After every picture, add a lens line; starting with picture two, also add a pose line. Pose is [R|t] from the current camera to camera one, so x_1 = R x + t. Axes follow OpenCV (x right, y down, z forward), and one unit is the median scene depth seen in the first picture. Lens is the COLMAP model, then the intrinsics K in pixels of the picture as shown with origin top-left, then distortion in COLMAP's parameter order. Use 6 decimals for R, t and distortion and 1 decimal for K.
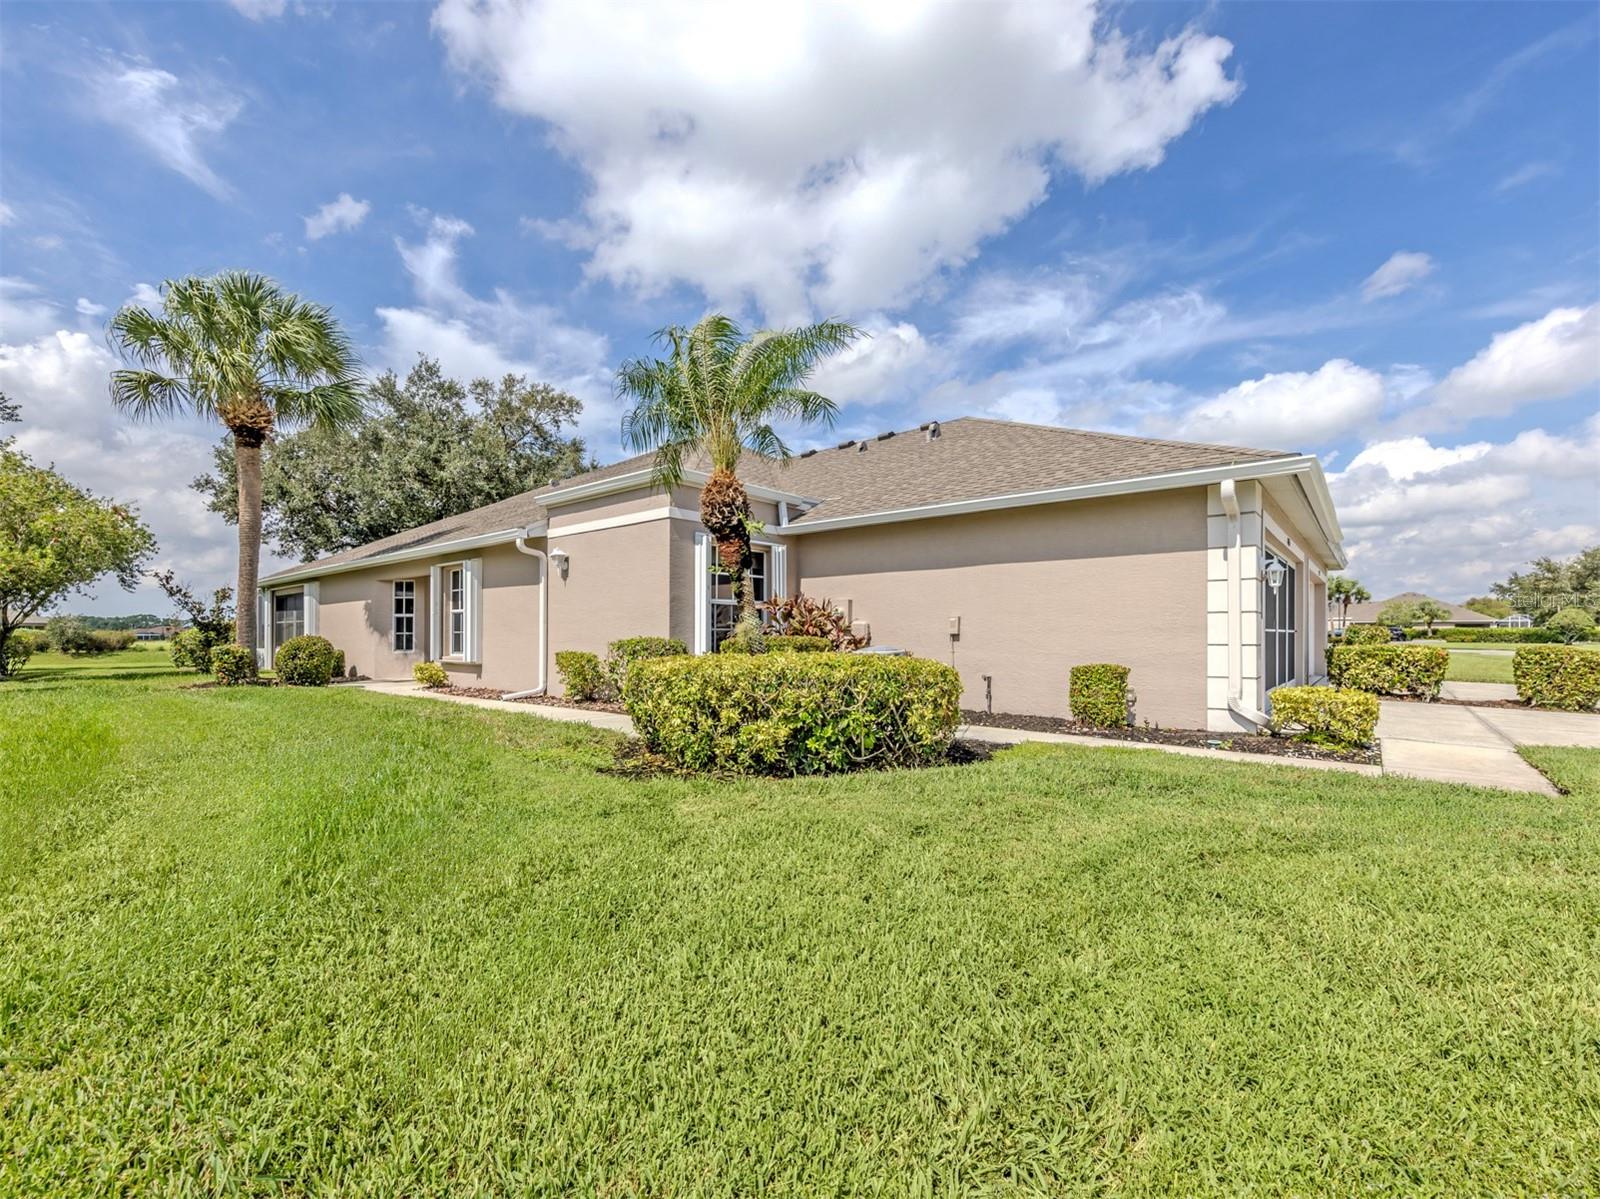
lens RADIAL K [[682.3, 0, 799.5], [0, 682.3, 627.9], [0, 0, 1]] dist [0.000507, 0.000038]
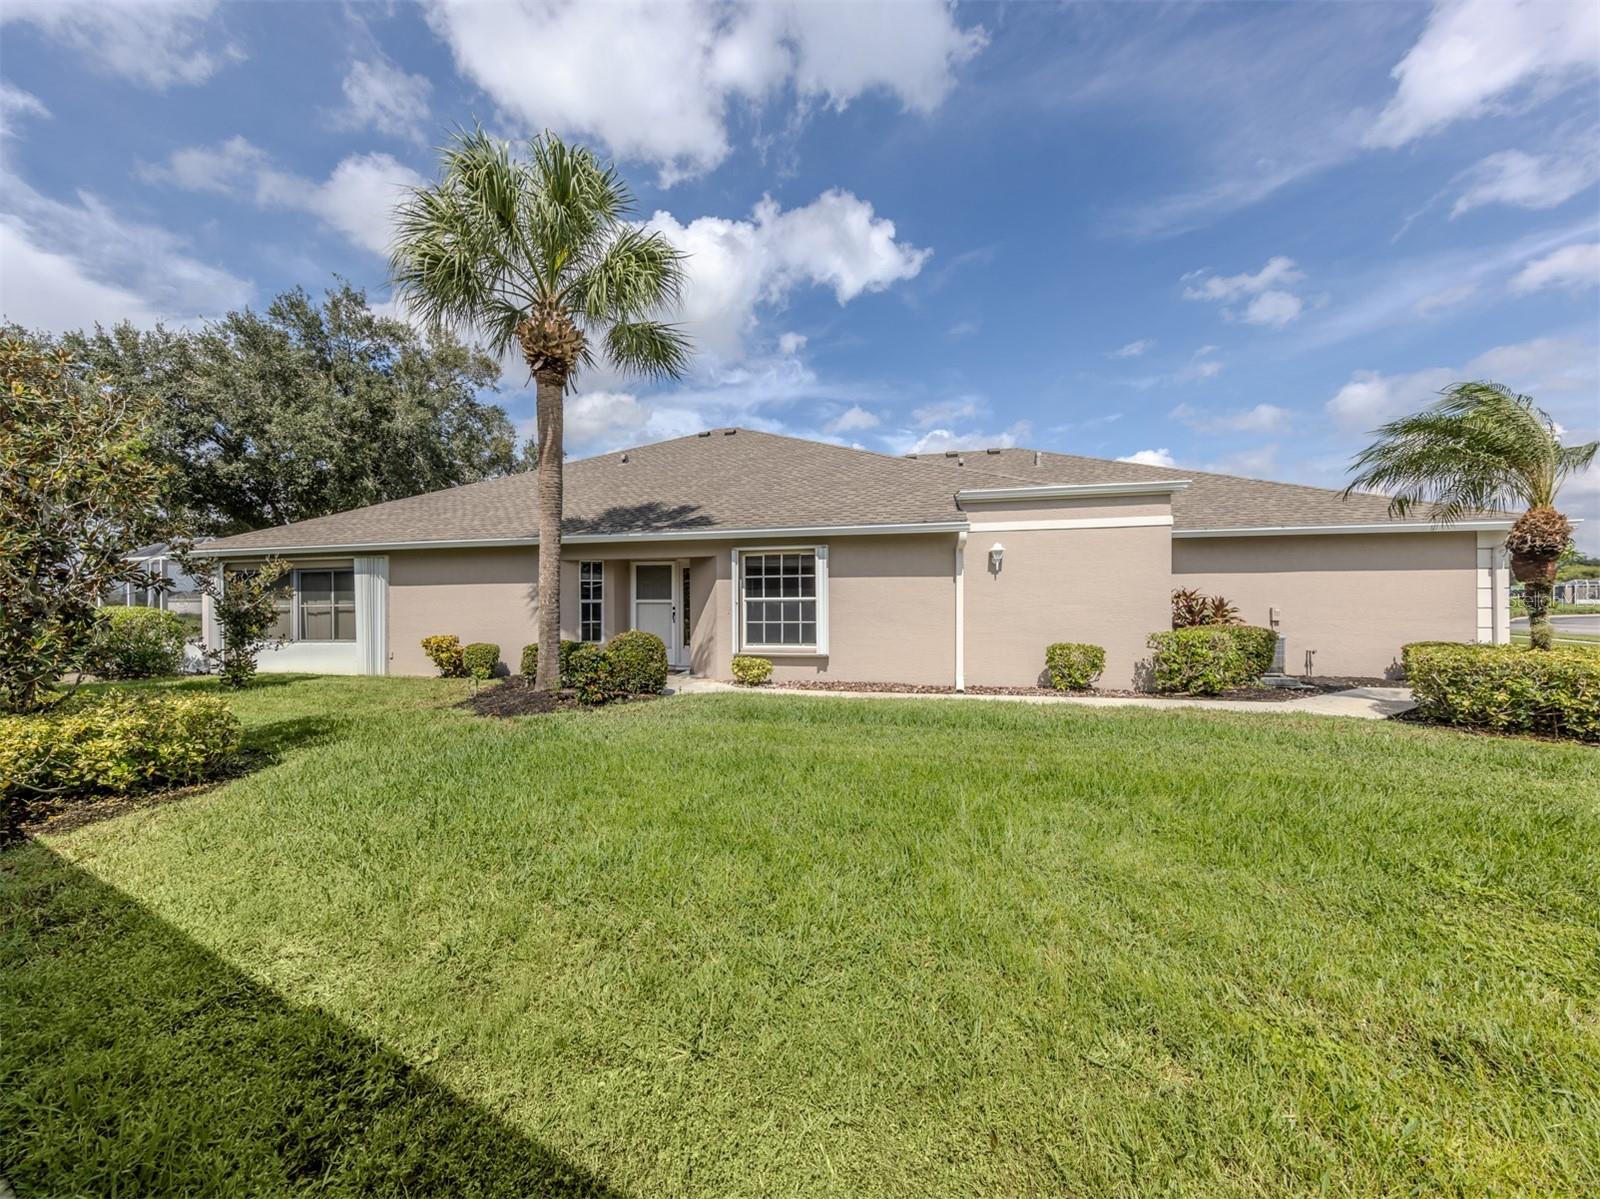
lens RADIAL K [[556.7, 0, 775.2], [0, 556.7, 598.0], [0, 0, 1]] dist [0.000972, -0.000065]
pose [[0.888430, -0.003080, 0.459002, -0.881645], [0.001594, 0.999992, 0.003625, -0.031153], [-0.459010, -0.002489, 0.888428, 0.337562]]
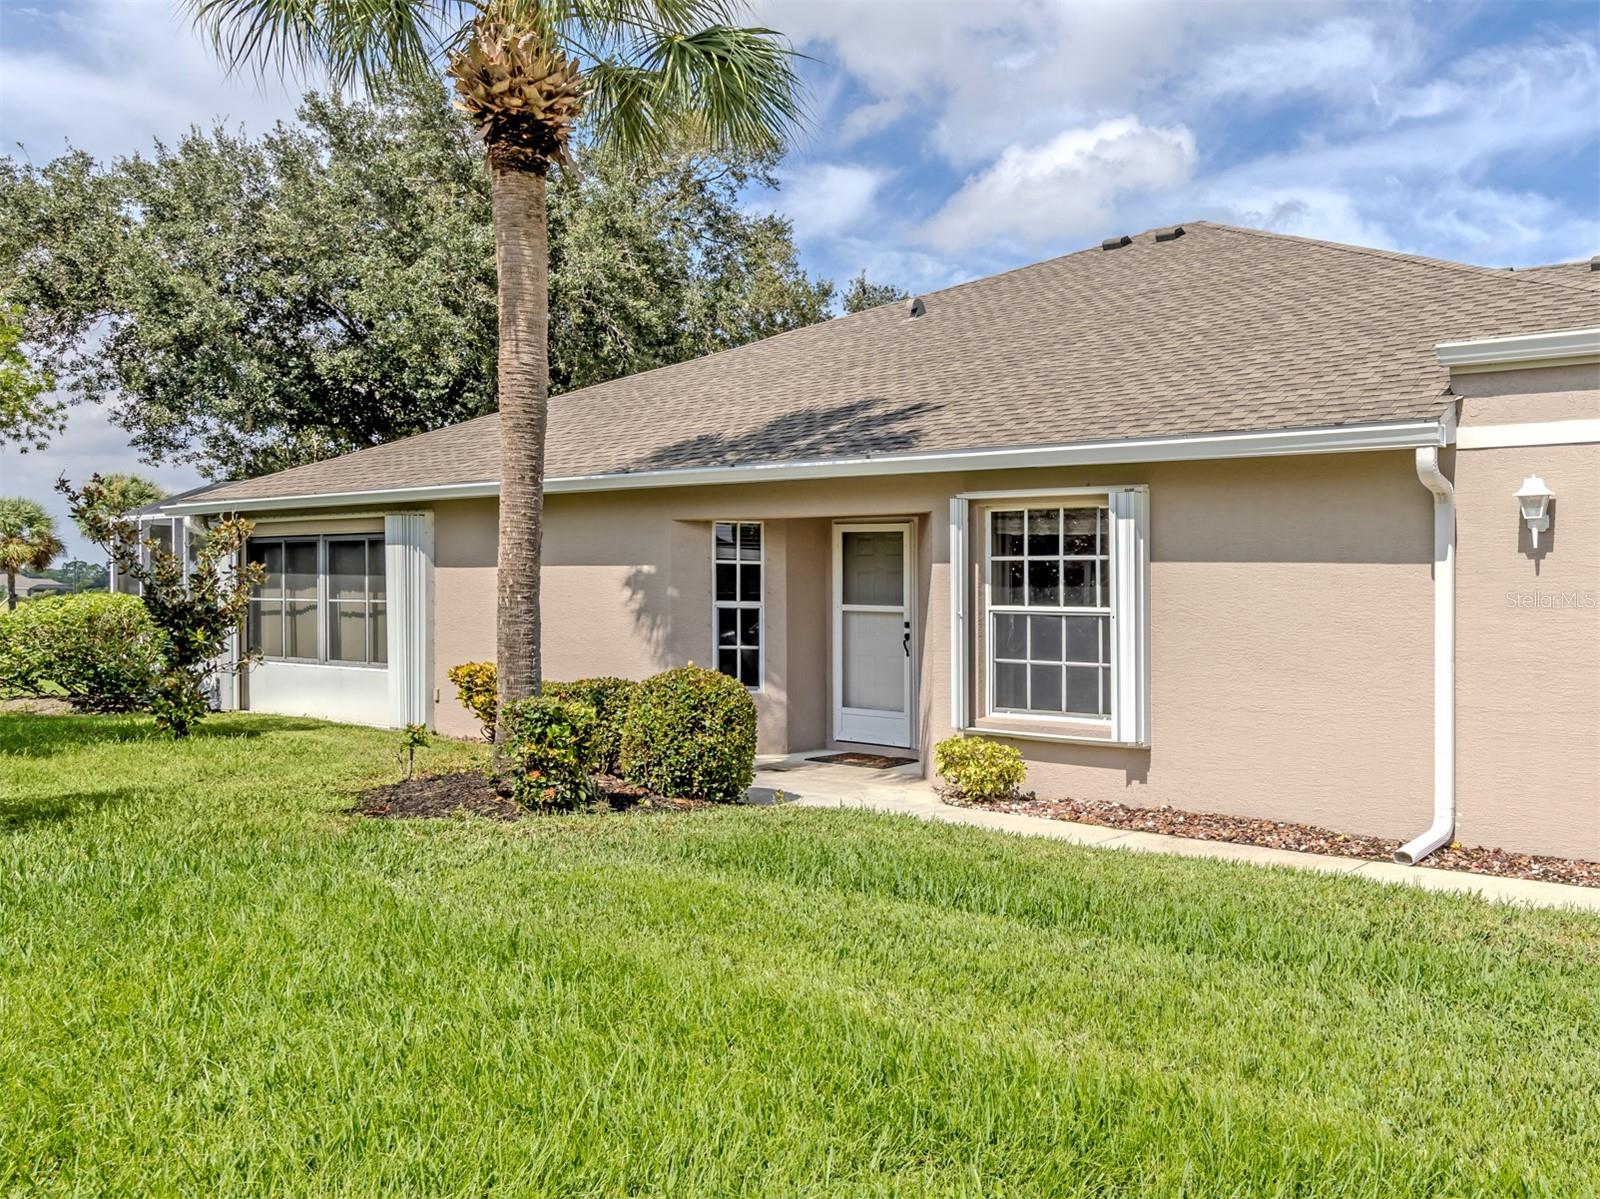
lens RADIAL K [[1246.8, 0, 1068.0], [0, 1246.8, 602.1], [0, 0, 1]] dist [0.003533, -0.002058]
pose [[0.991603, 0.024330, 0.127013, -0.602314], [-0.024702, 0.999694, 0.001350, -0.032945], [-0.126941, -0.004476, 0.991900, 0.267363]]
